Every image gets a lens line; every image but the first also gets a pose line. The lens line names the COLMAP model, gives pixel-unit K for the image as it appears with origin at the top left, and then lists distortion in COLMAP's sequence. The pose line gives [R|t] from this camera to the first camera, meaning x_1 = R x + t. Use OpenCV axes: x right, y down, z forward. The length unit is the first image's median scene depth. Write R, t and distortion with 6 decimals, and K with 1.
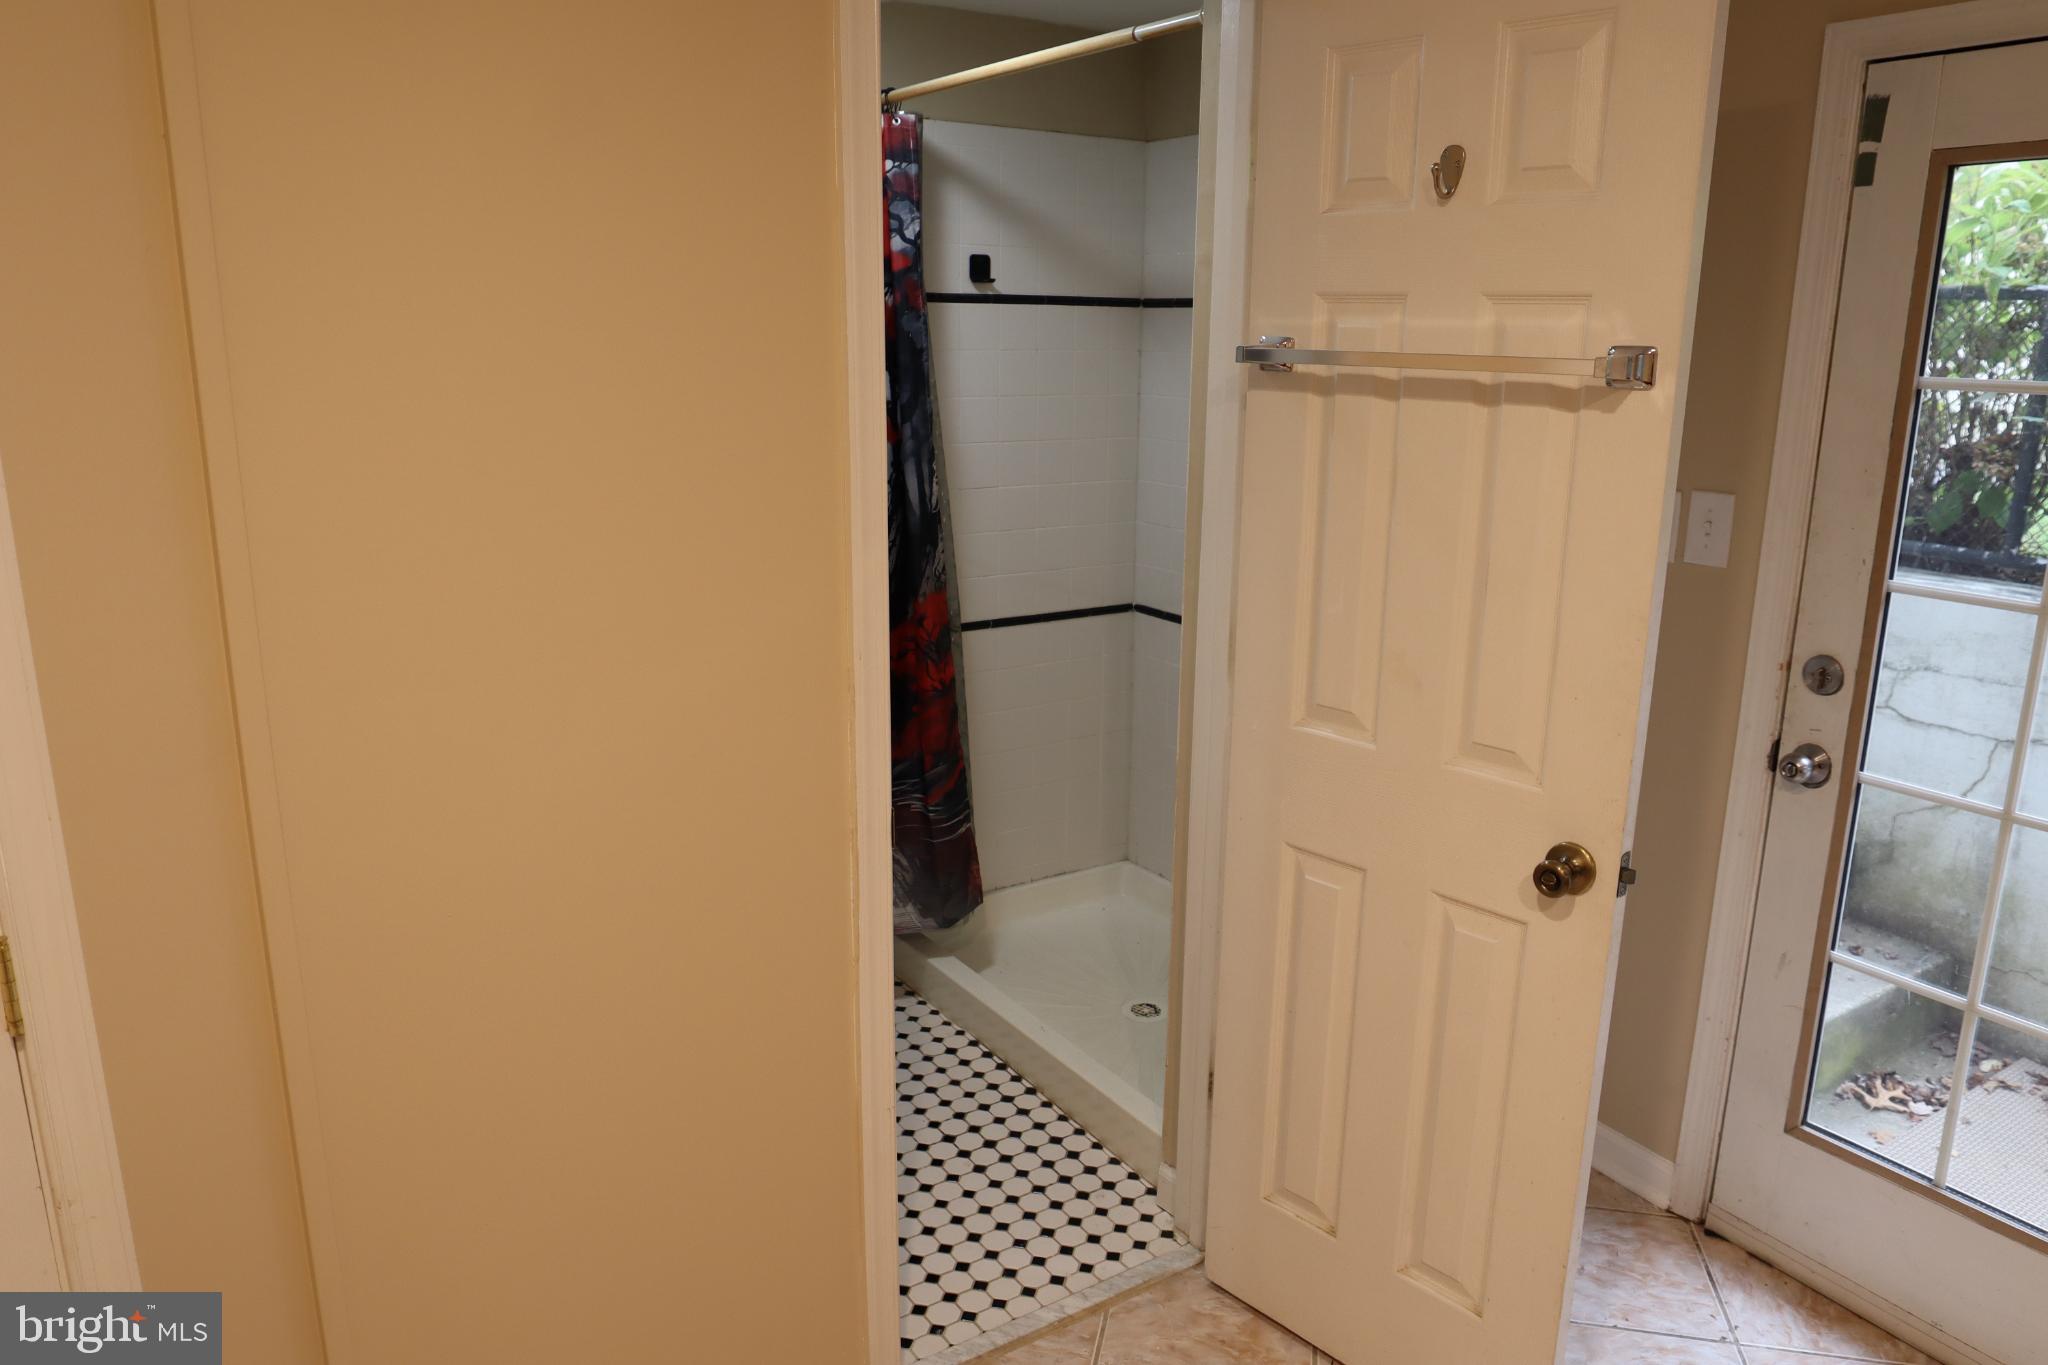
lens RADIAL K [[1422.5, 0, 1028.5], [0, 1422.5, 686.7], [0, 0, 1]] dist [-0.051946, 0.023338]
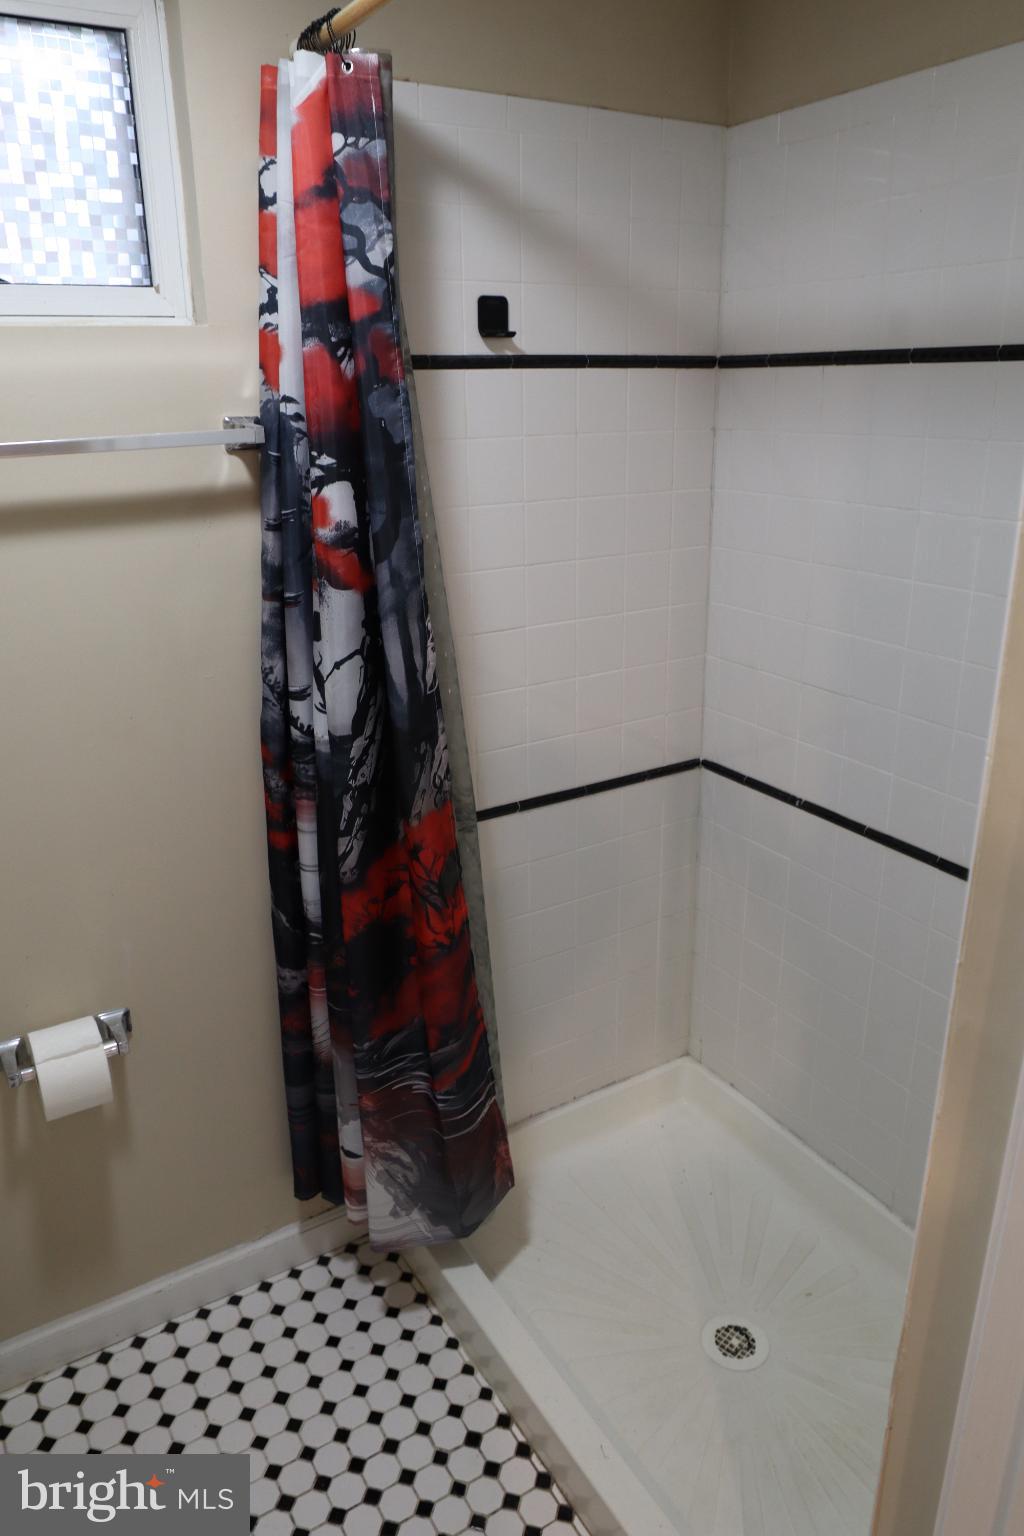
lens RADIAL K [[1066.8, 0, 504.4], [0, 1066.8, 759.1], [0, 0, 1]] dist [-0.051946, 0.023338]
pose [[0.998983, -0.015135, -0.042475, -0.010898], [0.018871, 0.995853, 0.088996, -0.134388], [0.040952, -0.089707, 0.995126, 0.496859]]
